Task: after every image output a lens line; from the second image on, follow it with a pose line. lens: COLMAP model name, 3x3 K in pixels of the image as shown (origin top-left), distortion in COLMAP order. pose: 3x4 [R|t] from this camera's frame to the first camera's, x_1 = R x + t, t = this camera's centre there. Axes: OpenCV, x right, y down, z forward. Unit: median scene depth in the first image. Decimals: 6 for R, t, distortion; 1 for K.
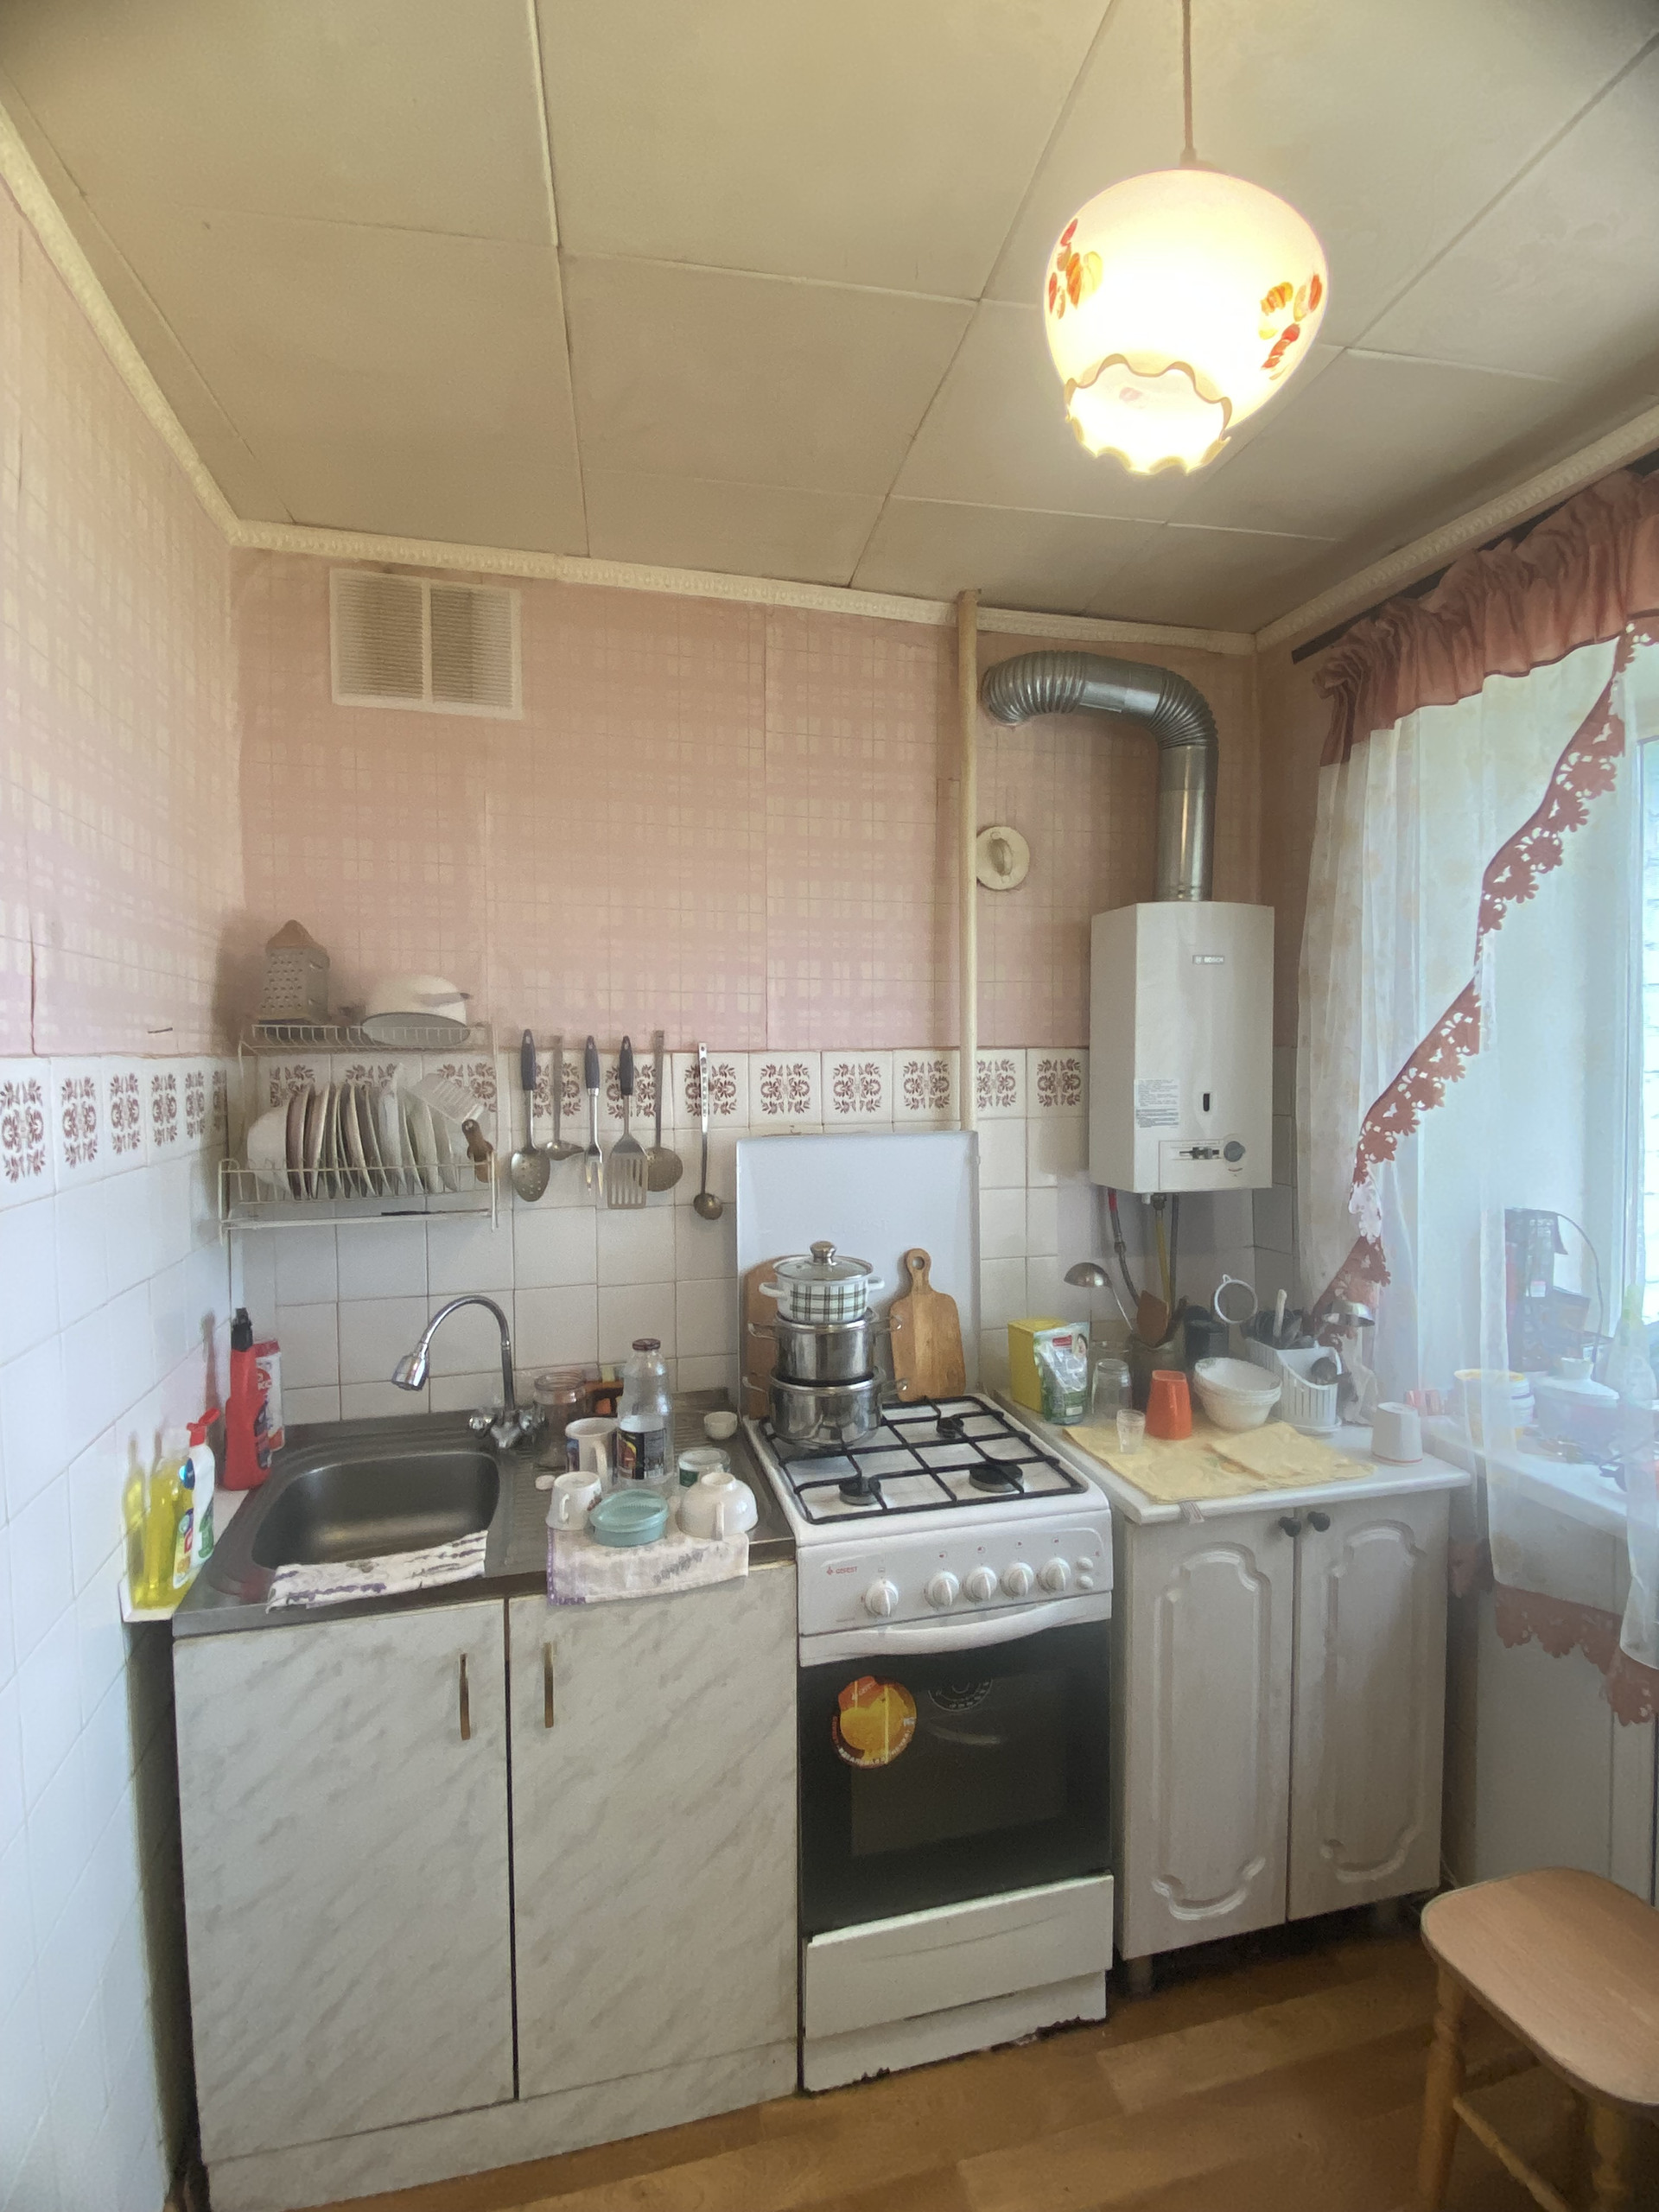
lens RADIAL K [[1105.8, 0, 754.8], [0, 1105.8, 1098.9], [0, 0, 1]] dist [0.015197, -0.022954]
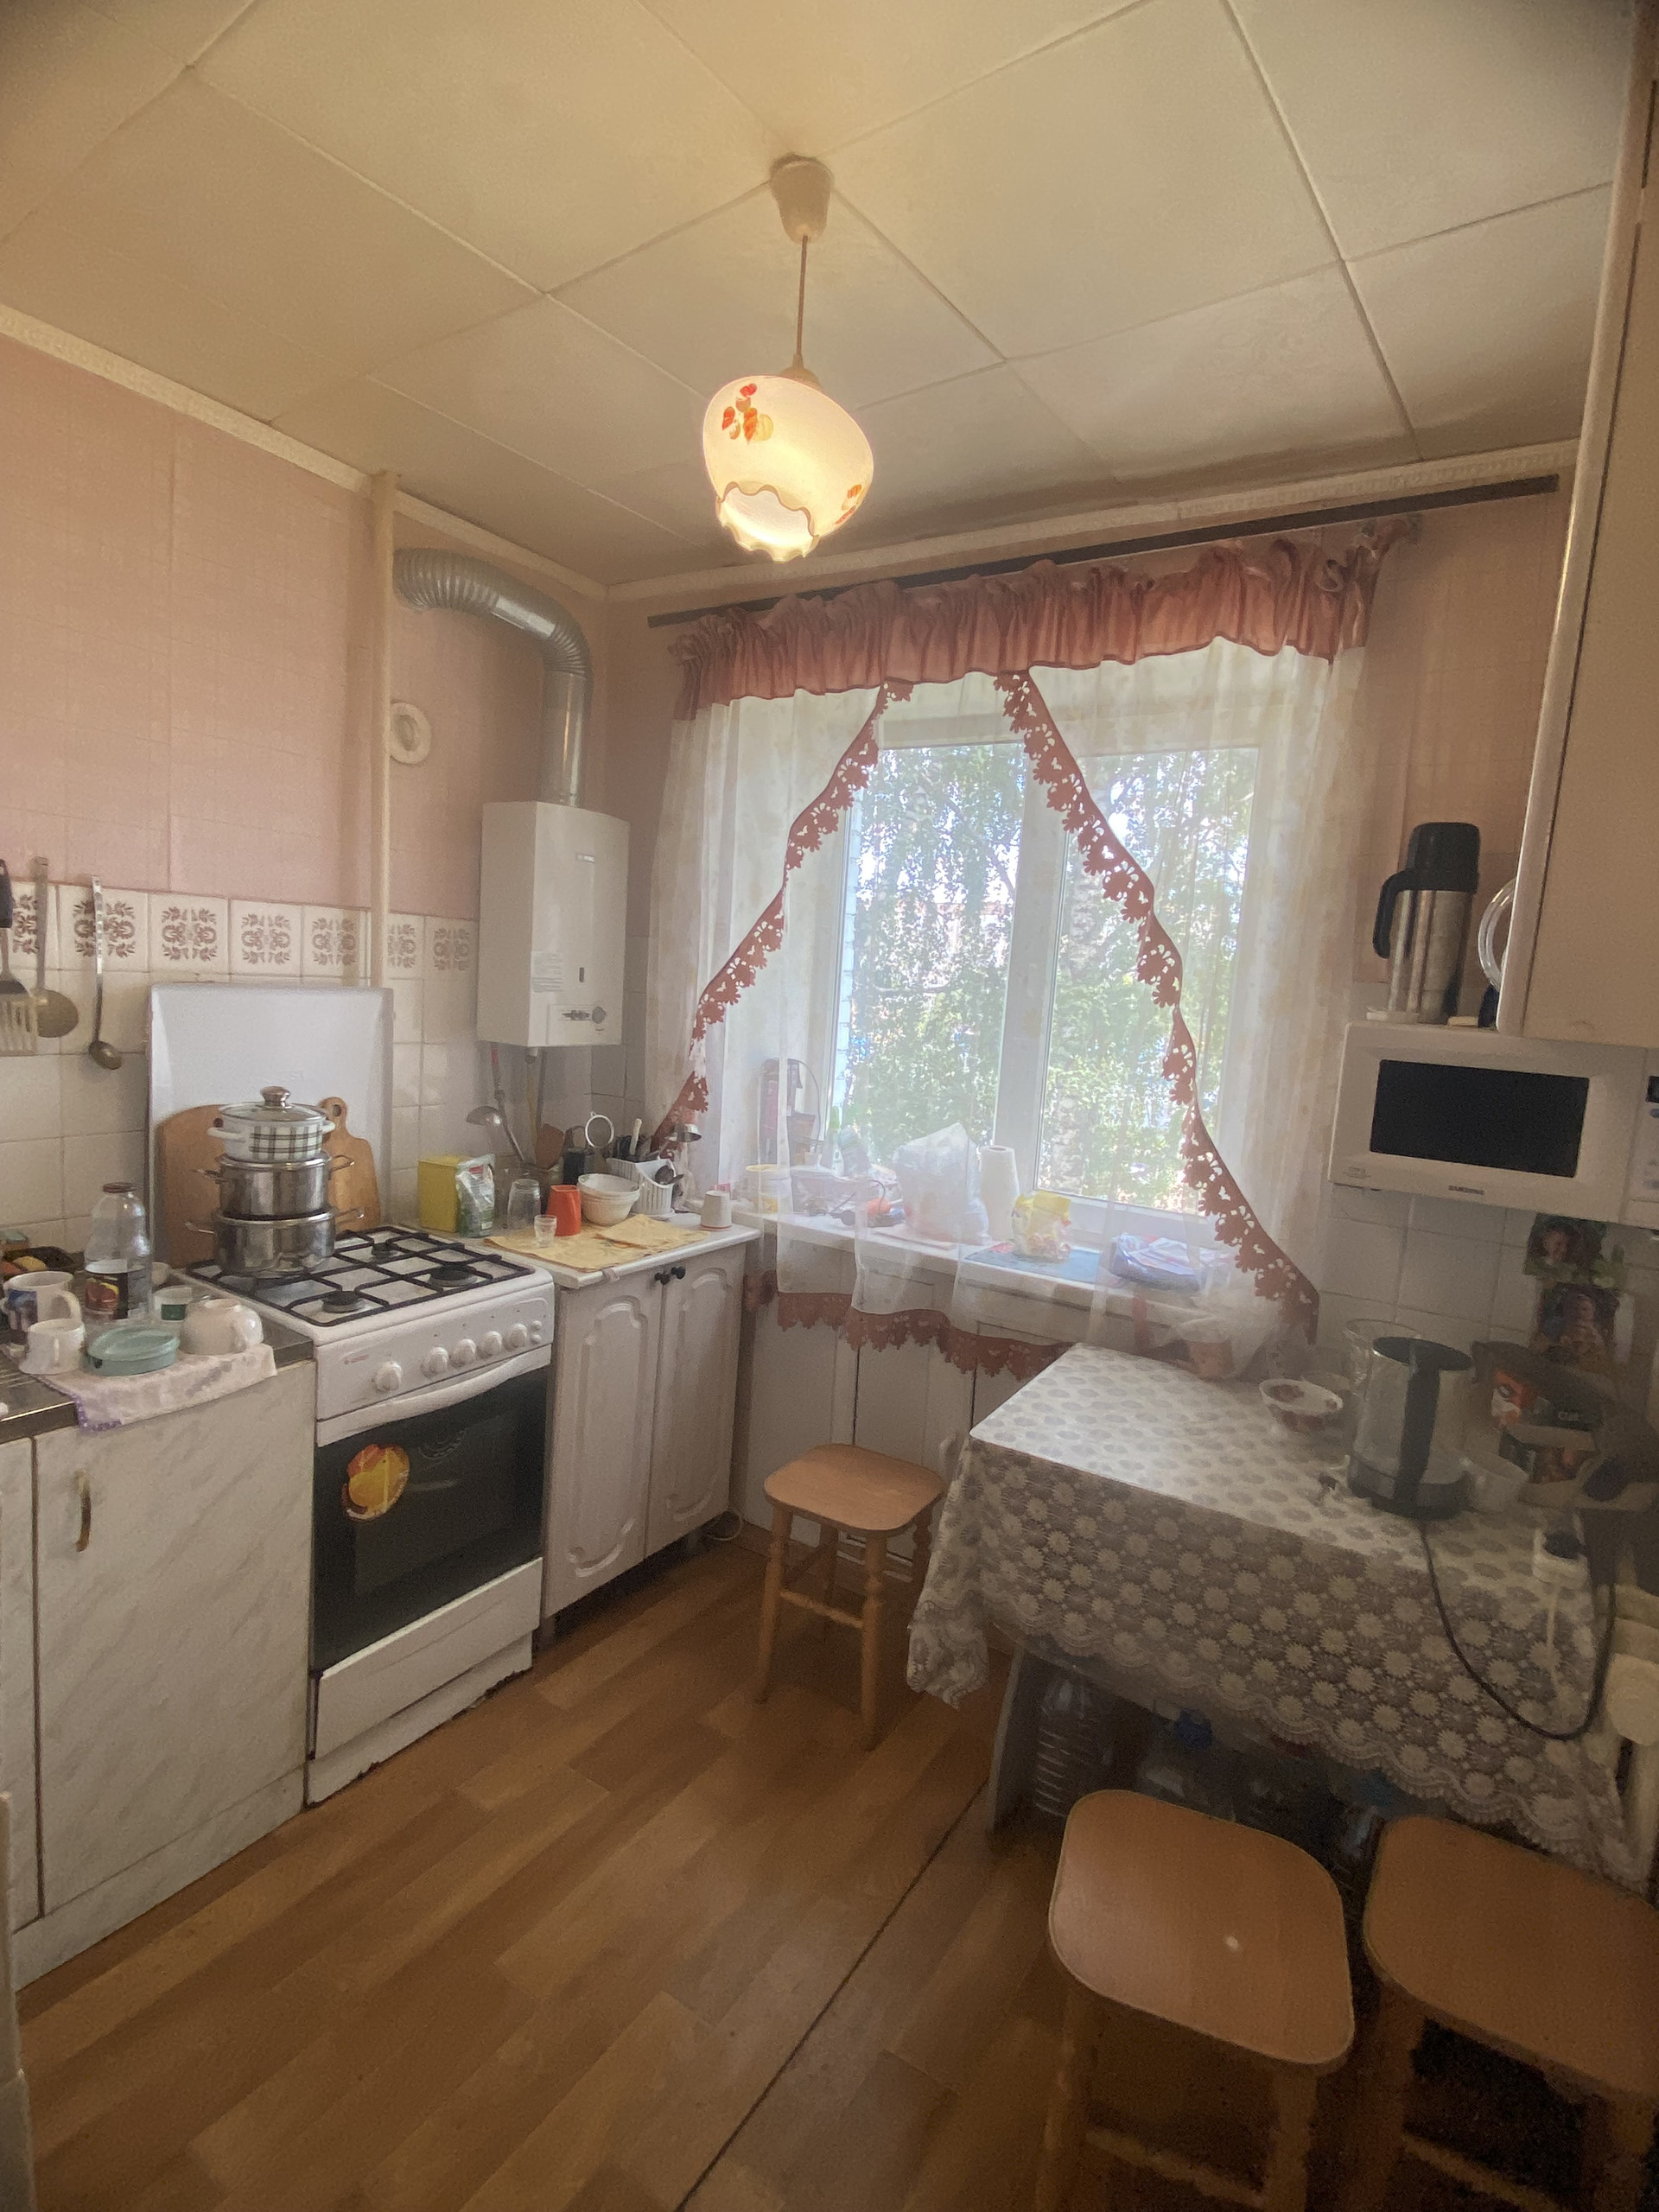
lens RADIAL K [[1105.8, 0, 817.8], [0, 1105.8, 1092.7], [0, 0, 1]] dist [0.015197, -0.022954]
pose [[0.732750, -0.013521, 0.680363, -0.309883], [-0.056223, 0.995181, 0.080329, 0.026073], [-0.678171, -0.097113, 0.728459, -0.124243]]
